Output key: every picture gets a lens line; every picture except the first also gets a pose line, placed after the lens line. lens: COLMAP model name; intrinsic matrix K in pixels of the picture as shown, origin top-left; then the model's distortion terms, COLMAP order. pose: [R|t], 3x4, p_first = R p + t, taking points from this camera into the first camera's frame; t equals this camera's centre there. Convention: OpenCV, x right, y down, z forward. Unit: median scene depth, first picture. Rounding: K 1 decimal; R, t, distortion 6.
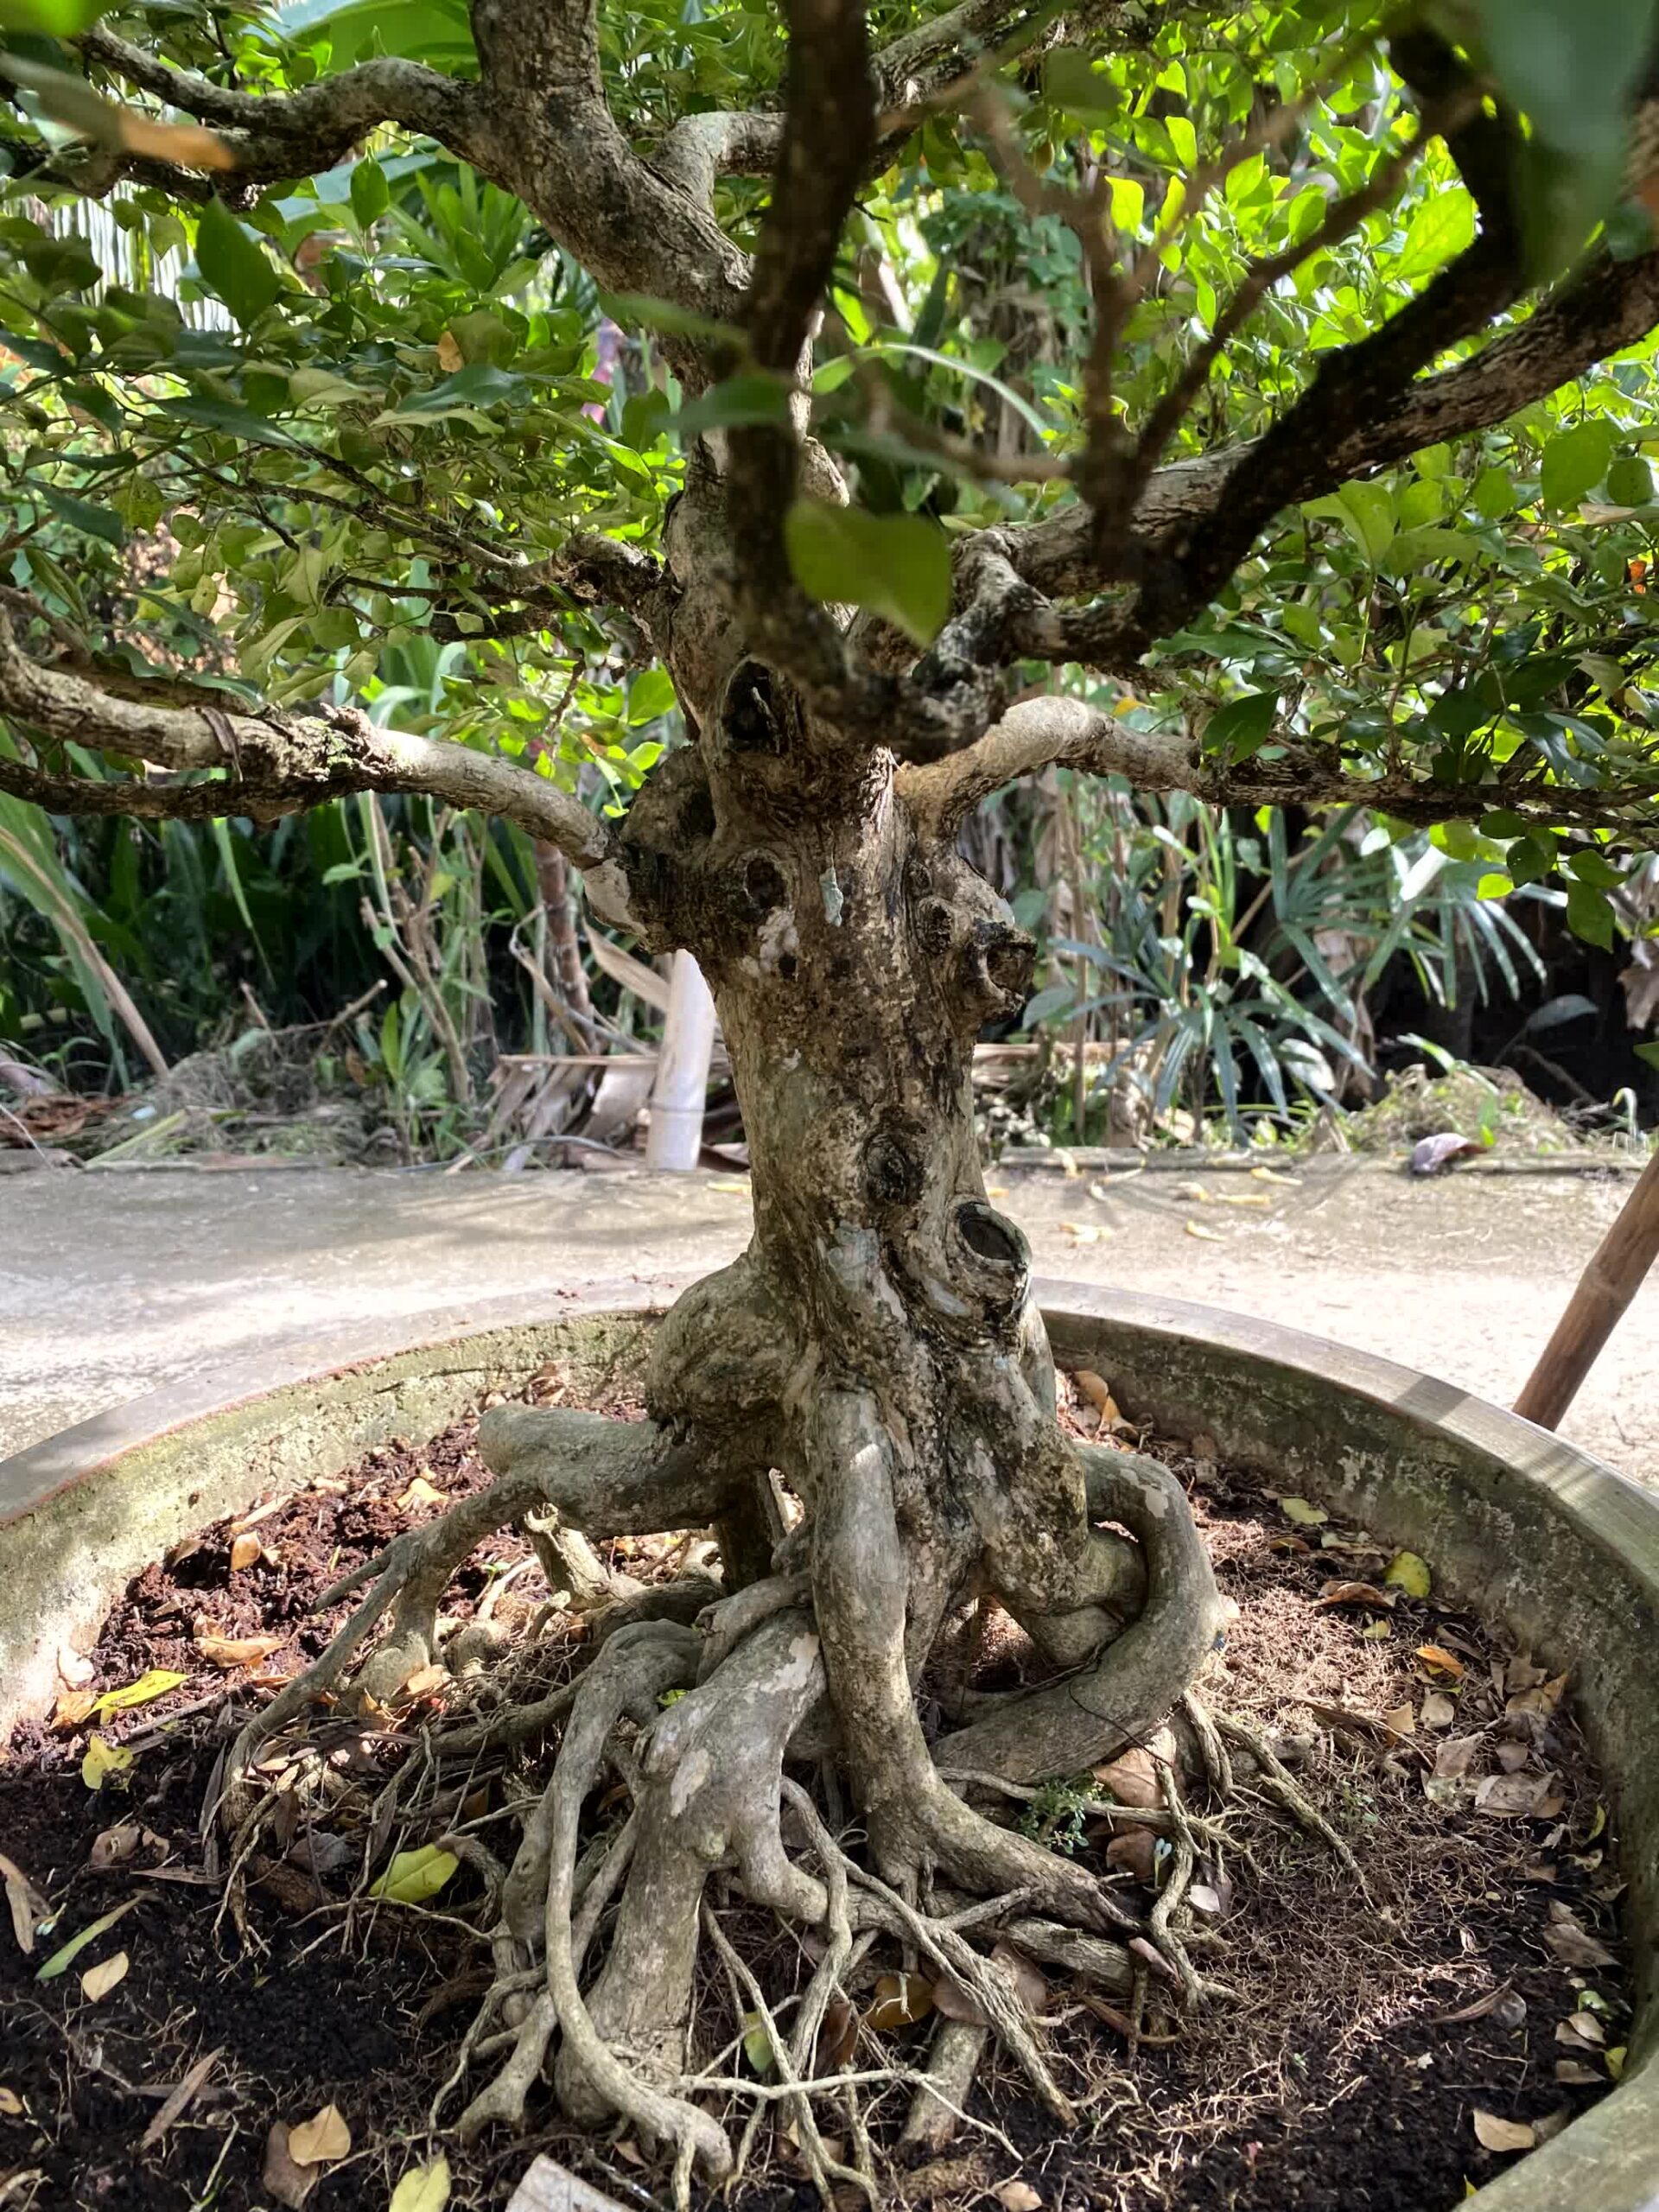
lens RADIAL K [[1709.8, 0, 848.3], [0, 1709.8, 1099.8], [0, 0, 1]] dist [0.010620, -0.009287]
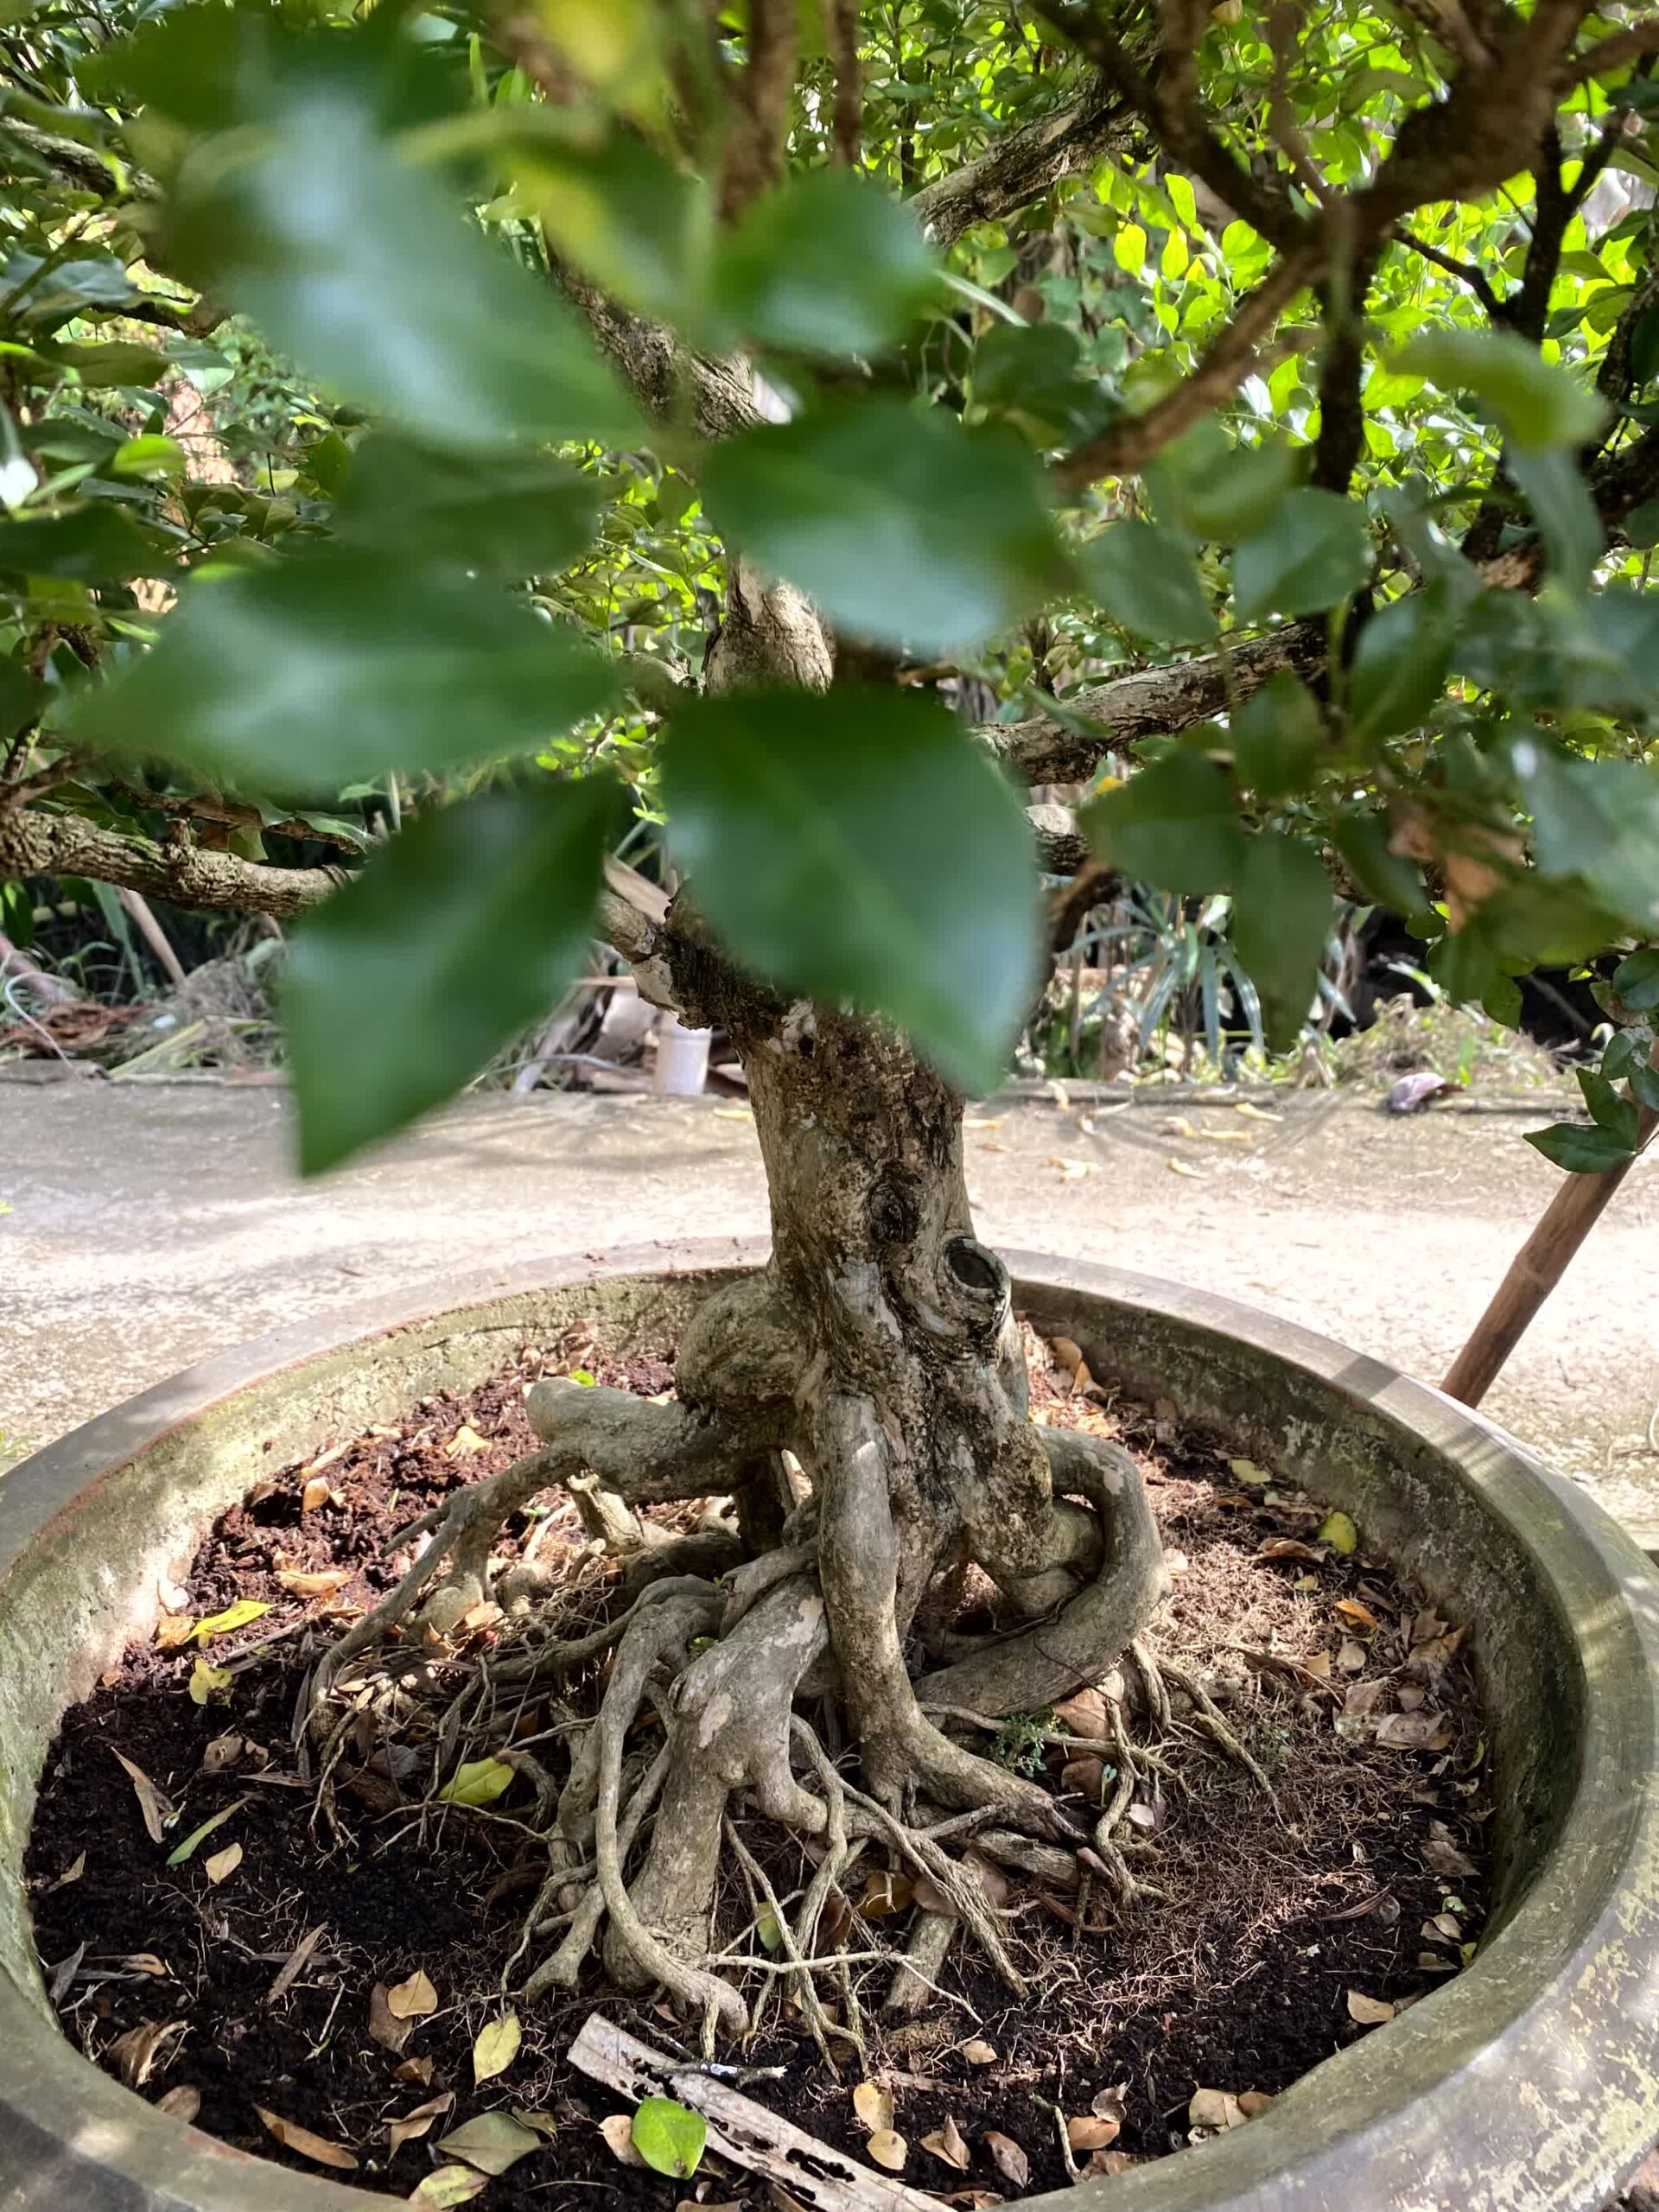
lens RADIAL K [[1709.8, 0, 850.4], [0, 1709.8, 1121.3], [0, 0, 1]] dist [0.010620, -0.009287]
pose [[0.999856, 0.016783, 0.002577, -0.005369], [-0.016933, 0.996800, 0.078121, -0.085458], [-0.001258, -0.078154, 0.996941, -0.123796]]
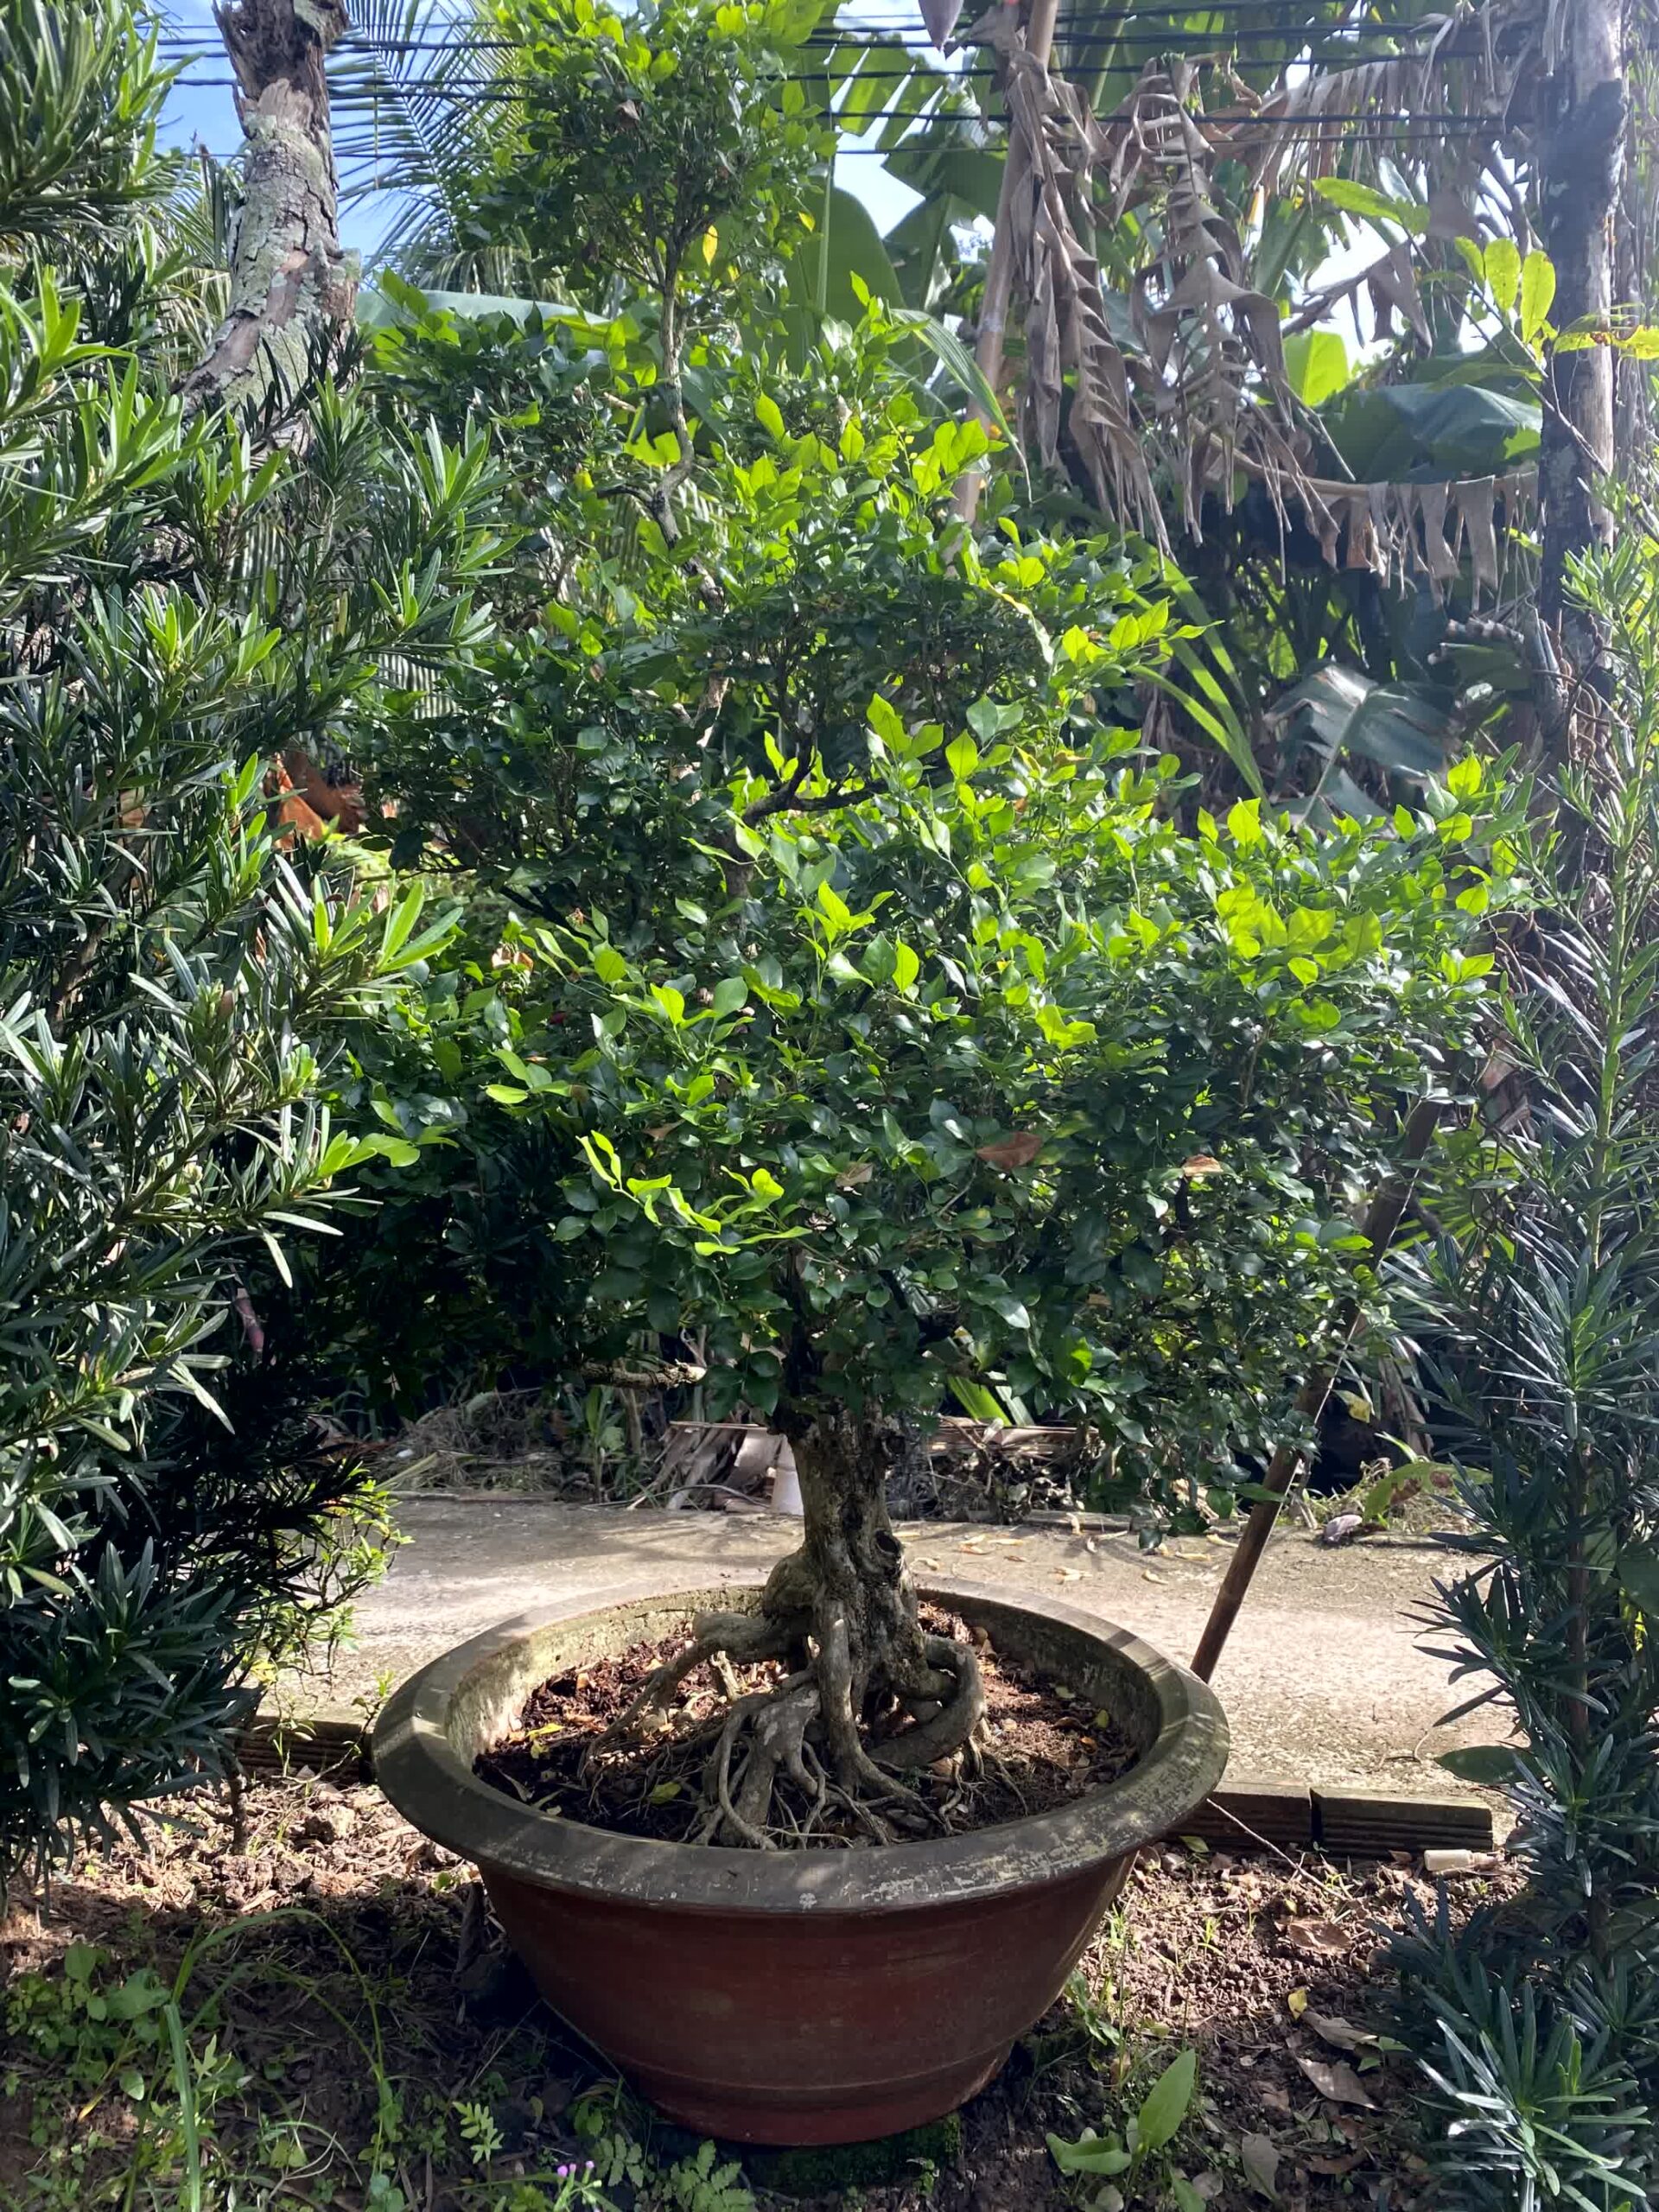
lens RADIAL K [[1709.8, 0, 821.8], [0, 1709.8, 1073.0], [0, 0, 1]] dist [0.010620, -0.009287]
pose [[0.994750, 0.020709, -0.100219, 0.186396], [-0.041597, 0.976583, -0.211081, -0.059347], [0.093501, 0.214142, 0.972317, -1.462922]]
